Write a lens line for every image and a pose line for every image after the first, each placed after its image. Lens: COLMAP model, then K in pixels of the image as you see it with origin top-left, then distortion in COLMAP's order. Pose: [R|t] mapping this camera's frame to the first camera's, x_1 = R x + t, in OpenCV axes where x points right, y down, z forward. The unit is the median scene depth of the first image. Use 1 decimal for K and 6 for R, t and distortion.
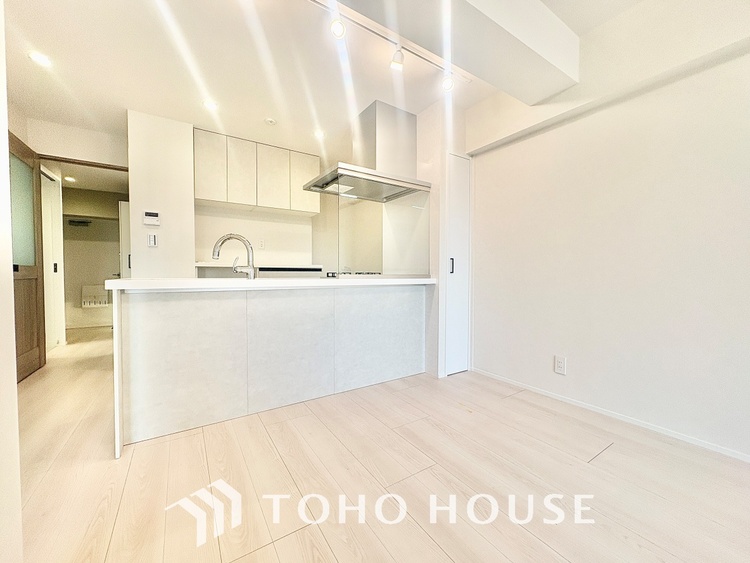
lens RADIAL K [[298.0, 0, 375.2], [0, 298.0, 279.7], [0, 0, 1]] dist [-0.001148, -0.000344]
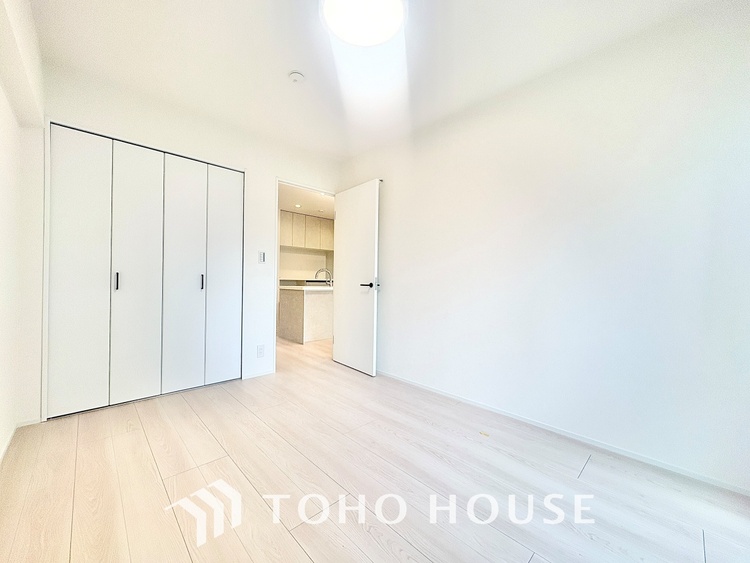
lens RADIAL K [[298.0, 0, 376.5], [0, 298.0, 287.2], [0, 0, 1]] dist [-0.001148, -0.000344]
pose [[0.977666, 0.018250, 0.209373, -0.432732], [-0.018037, 0.999833, -0.002926, 0.000794], [-0.209391, -0.000916, 0.977832, -1.197599]]
